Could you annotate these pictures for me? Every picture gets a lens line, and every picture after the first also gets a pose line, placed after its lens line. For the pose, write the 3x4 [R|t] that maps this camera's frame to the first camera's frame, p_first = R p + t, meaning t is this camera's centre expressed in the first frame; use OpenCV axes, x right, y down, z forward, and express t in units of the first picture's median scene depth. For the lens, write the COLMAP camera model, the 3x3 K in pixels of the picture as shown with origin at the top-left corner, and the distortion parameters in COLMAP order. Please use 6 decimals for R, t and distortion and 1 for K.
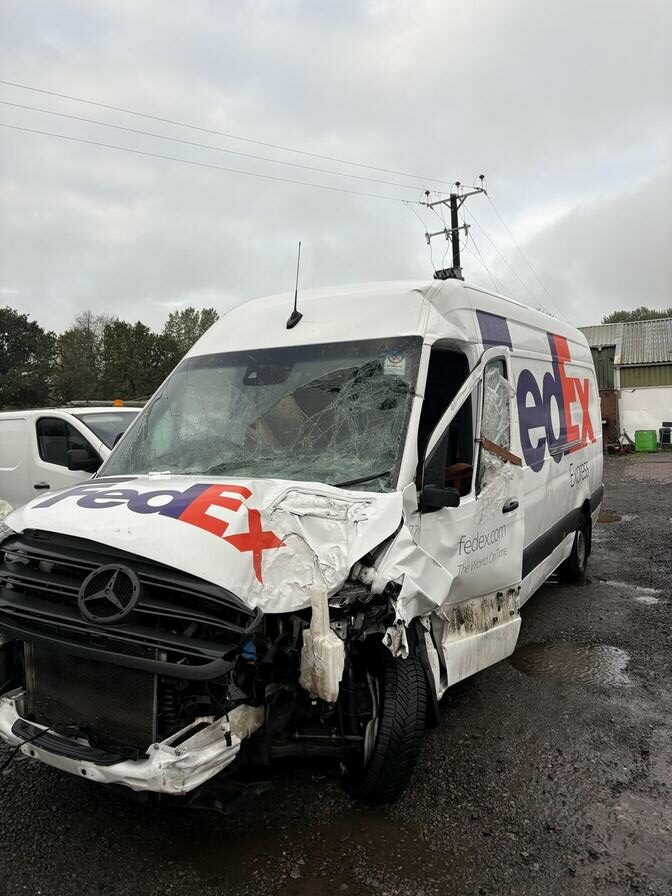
lens RADIAL K [[682.0, 0, 365.1], [0, 682.0, 443.9], [0, 0, 1]] dist [0.041675, -0.026376]
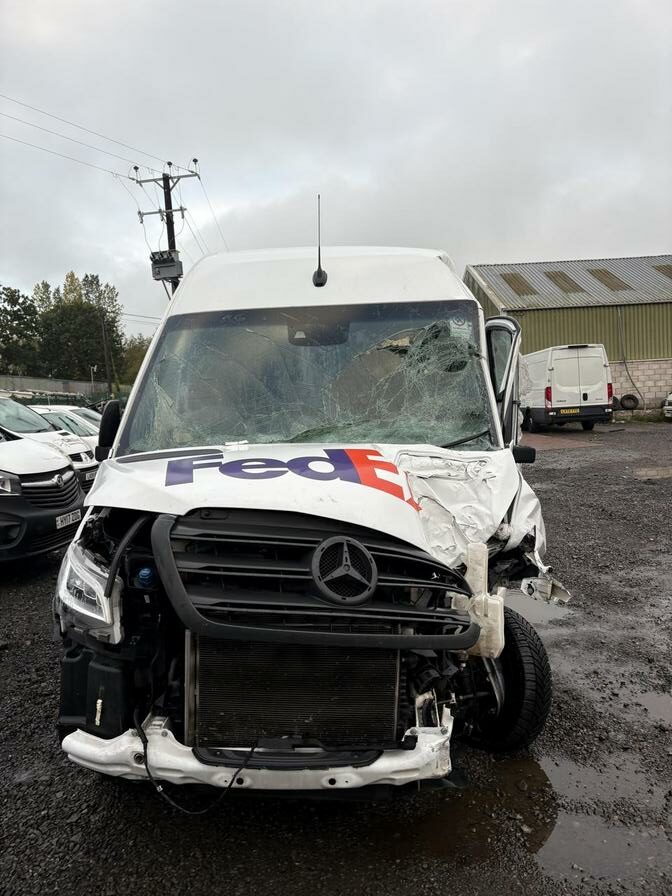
lens RADIAL K [[682.0, 0, 335.8], [0, 682.0, 446.2], [0, 0, 1]] dist [0.041675, -0.026376]
pose [[0.887790, -0.036382, 0.458809, -0.627055], [0.031827, 0.999337, 0.017660, 0.038024], [-0.459148, -0.001076, 0.888359, 0.197388]]
